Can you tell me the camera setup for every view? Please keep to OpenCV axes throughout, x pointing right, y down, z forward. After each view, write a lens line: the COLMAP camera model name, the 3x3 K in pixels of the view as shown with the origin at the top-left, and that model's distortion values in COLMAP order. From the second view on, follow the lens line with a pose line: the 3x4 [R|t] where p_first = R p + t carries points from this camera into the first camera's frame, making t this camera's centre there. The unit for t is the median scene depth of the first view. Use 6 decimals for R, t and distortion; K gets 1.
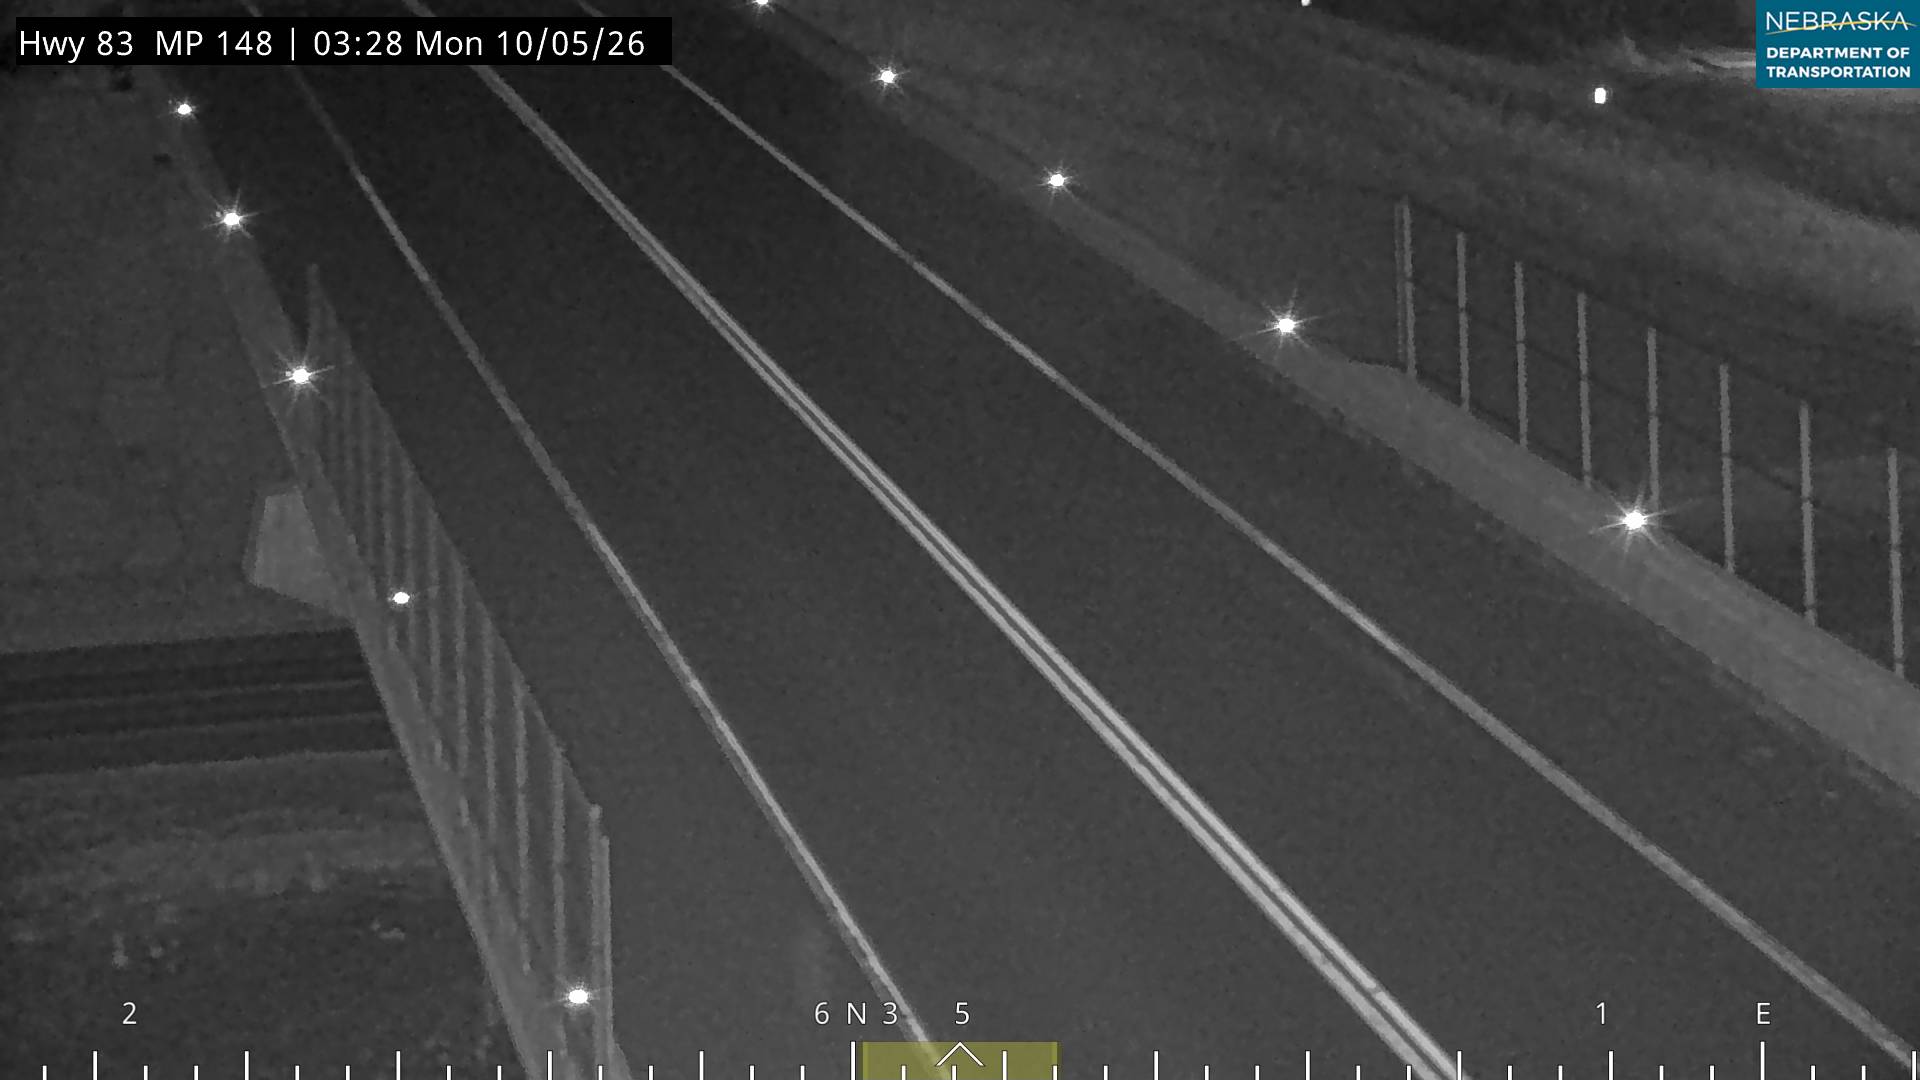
lens RADIAL K [[5000.3, 0, 959.4], [0, 5000.3, 540.6], [0, 0, 1]] dist [-0.054457, 0.000000]
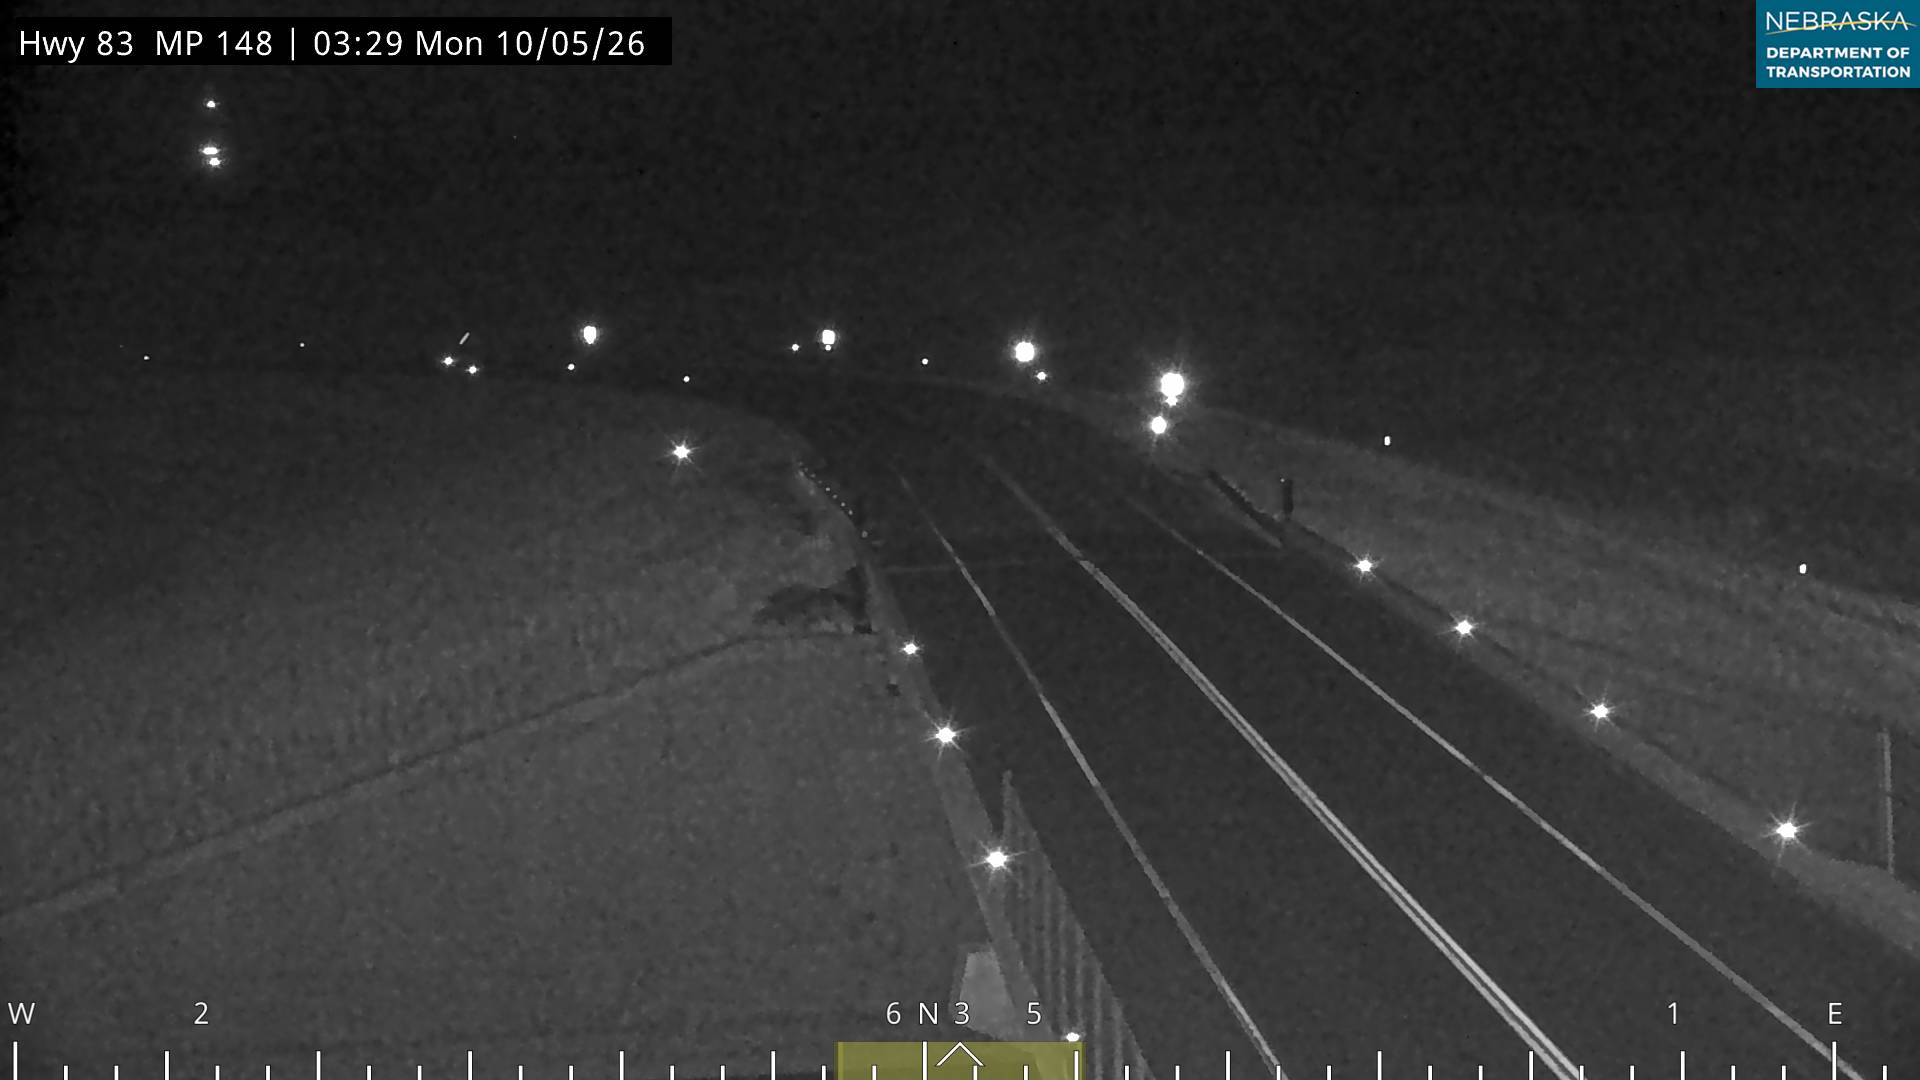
lens RADIAL K [[5000.3, 0, 960.1], [0, 5000.3, 539.8], [0, 0, 1]] dist [-0.054457, 0.000000]
pose [[0.987984, 0.000705, -0.154554, 0.055056], [-0.021583, 0.990820, -0.133453, 0.056106], [0.153041, 0.135185, 0.978930, -0.255408]]
